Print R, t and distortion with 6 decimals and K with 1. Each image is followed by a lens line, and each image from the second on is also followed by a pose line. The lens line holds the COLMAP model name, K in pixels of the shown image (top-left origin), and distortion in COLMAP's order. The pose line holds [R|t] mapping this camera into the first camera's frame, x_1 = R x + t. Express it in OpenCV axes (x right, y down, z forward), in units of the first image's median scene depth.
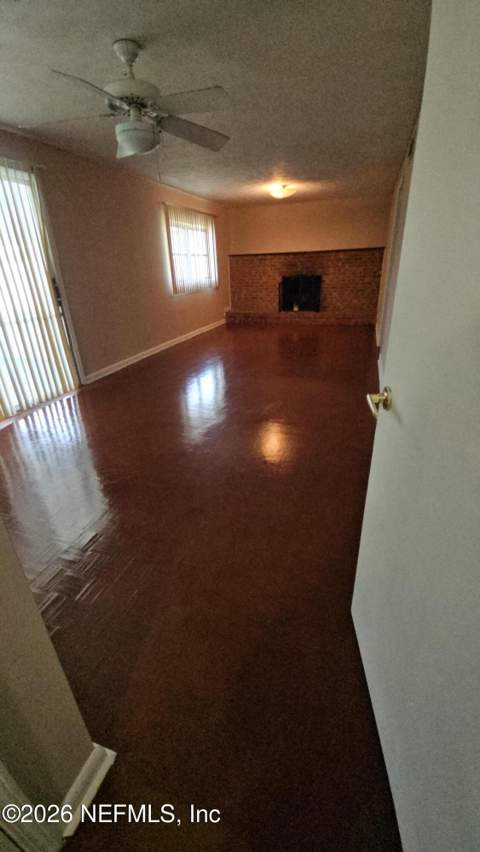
lens RADIAL K [[346.1, 0, 237.7], [0, 346.1, 426.0], [0, 0, 1]] dist [0.009655, -0.000414]
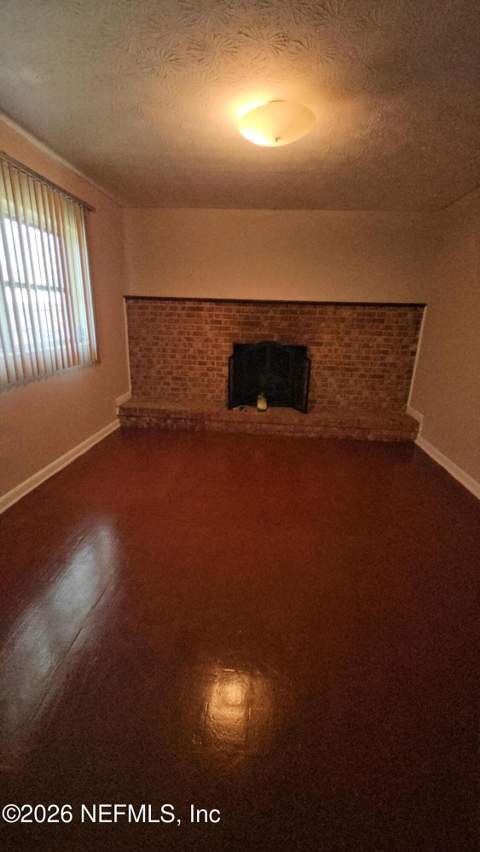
lens RADIAL K [[346.1, 0, 242.0], [0, 346.1, 424.9], [0, 0, 1]] dist [0.009655, -0.000414]
pose [[0.965679, -0.015964, 0.259248, 0.006081], [0.047820, 0.991975, -0.117039, -0.255816], [-0.255299, 0.125419, 0.958693, 0.531095]]
